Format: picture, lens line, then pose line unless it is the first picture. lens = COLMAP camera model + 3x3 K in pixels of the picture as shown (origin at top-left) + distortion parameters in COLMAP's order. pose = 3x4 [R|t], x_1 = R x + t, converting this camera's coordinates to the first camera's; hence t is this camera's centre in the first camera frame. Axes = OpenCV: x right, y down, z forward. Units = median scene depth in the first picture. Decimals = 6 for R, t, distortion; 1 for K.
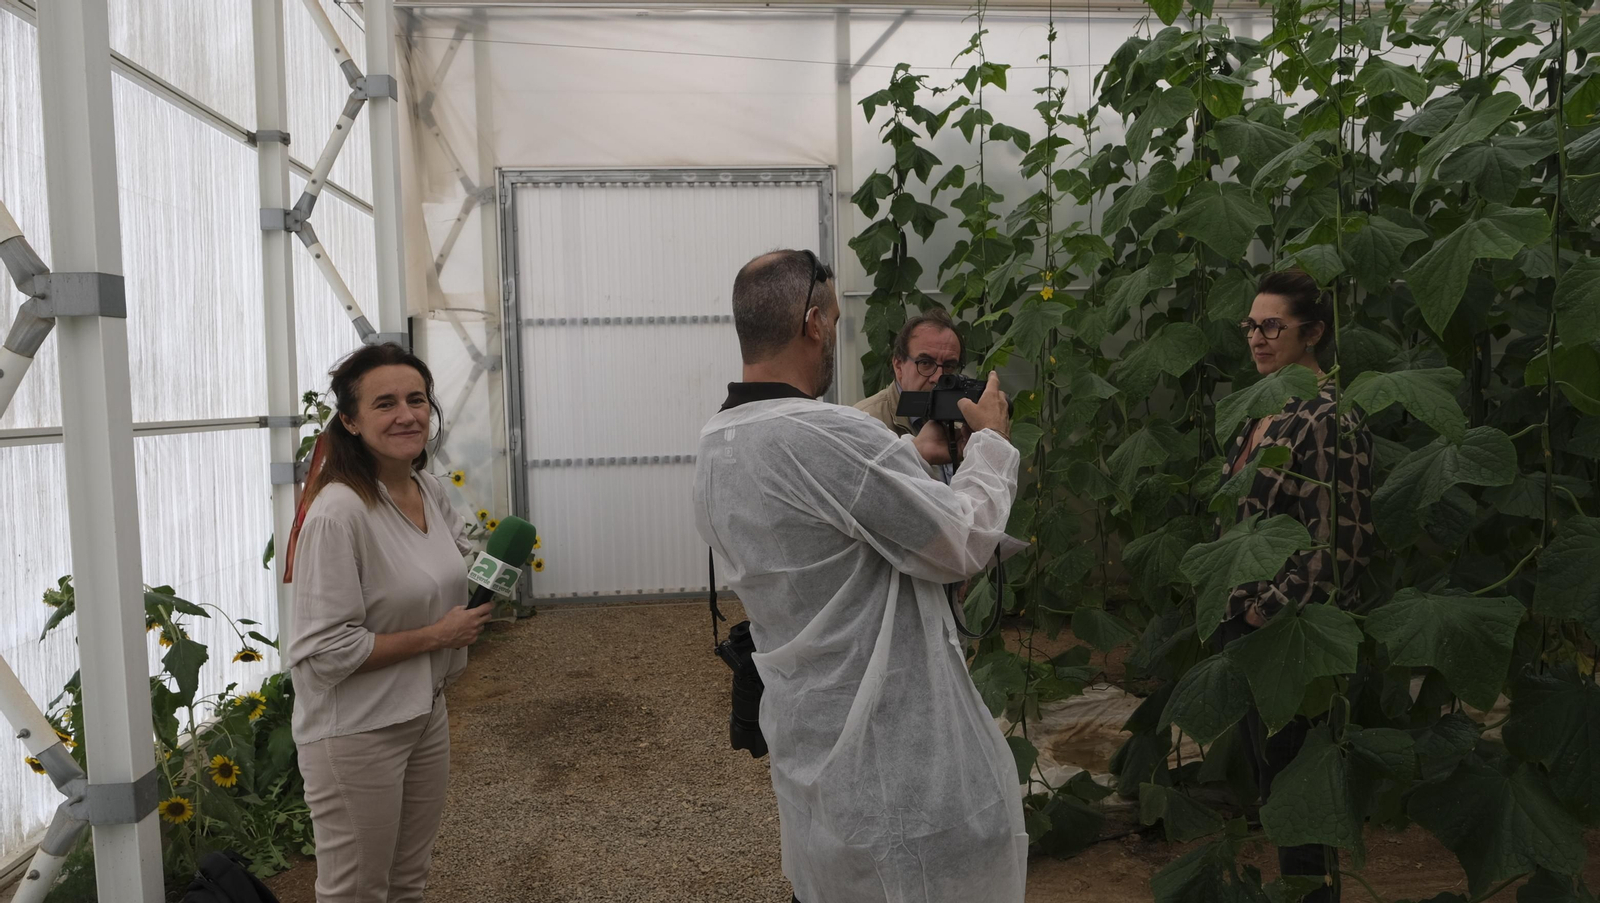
lens RADIAL K [[1077.1, 0, 843.4], [0, 1077.1, 440.3], [0, 0, 1]] dist [-0.004928, 0.011226]
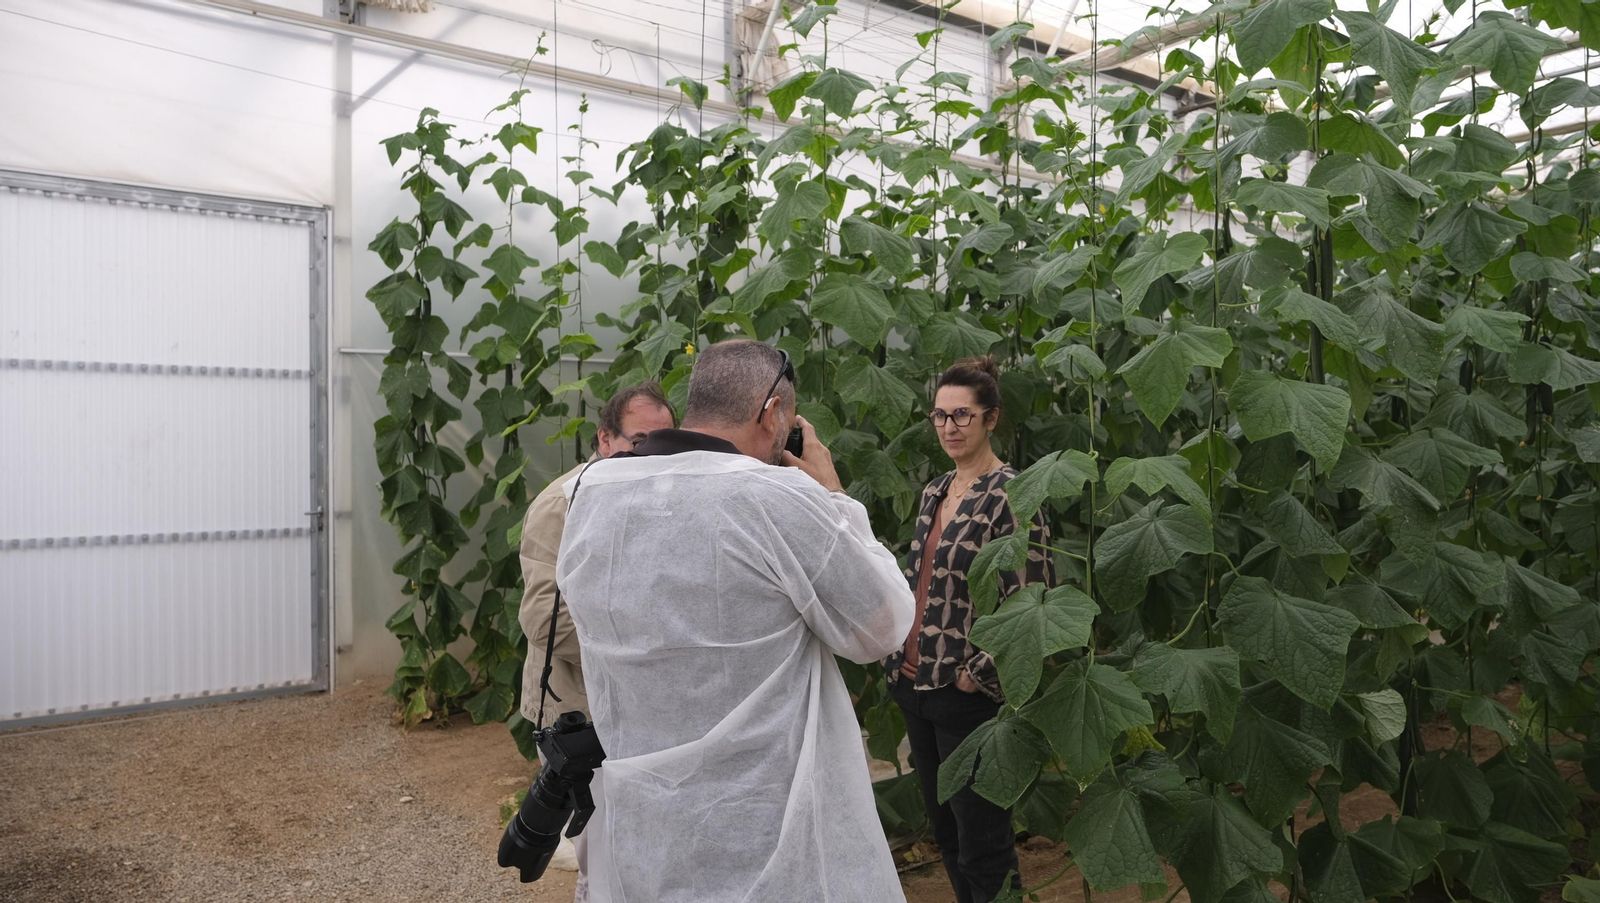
lens RADIAL K [[1077.1, 0, 809.0], [0, 1077.1, 446.1], [0, 0, 1]] dist [-0.004928, 0.011226]
pose [[0.870800, 0.024082, 0.491047, -0.109051], [0.005287, 0.998283, -0.058333, -0.003076], [-0.491608, 0.053392, 0.869178, 0.047603]]
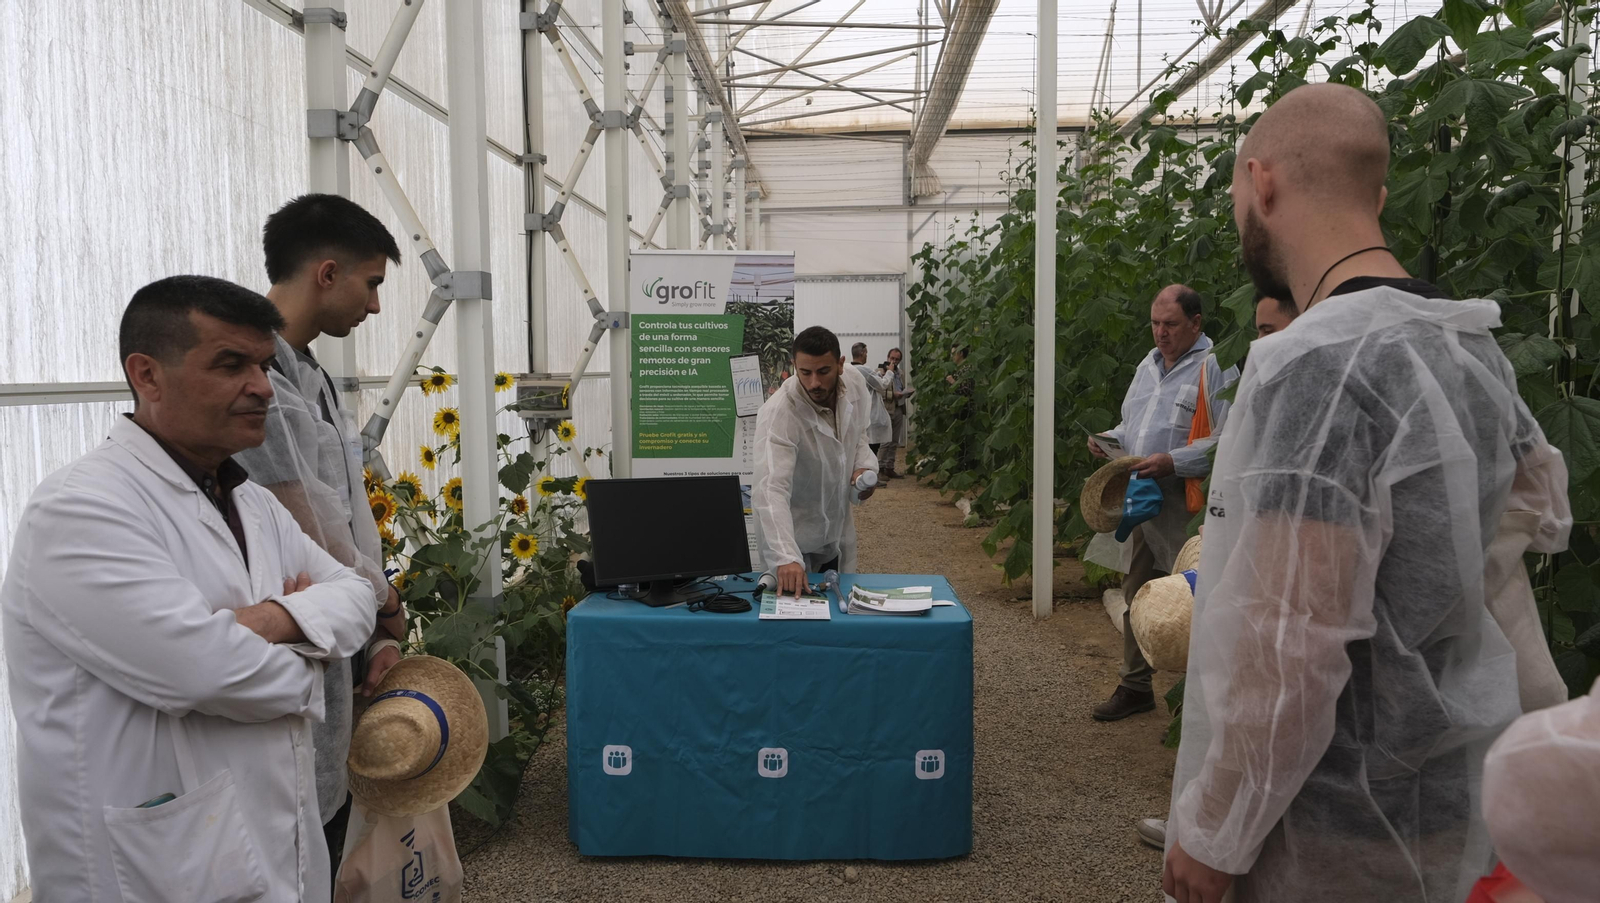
lens RADIAL K [[1077.1, 0, 803.6], [0, 1077.1, 446.3], [0, 0, 1]] dist [-0.004928, 0.011226]
pose [[0.984524, 0.032585, -0.172194, 0.228722], [-0.026146, 0.998876, 0.039530, 0.060717], [0.173288, -0.034416, 0.984270, -1.705358]]
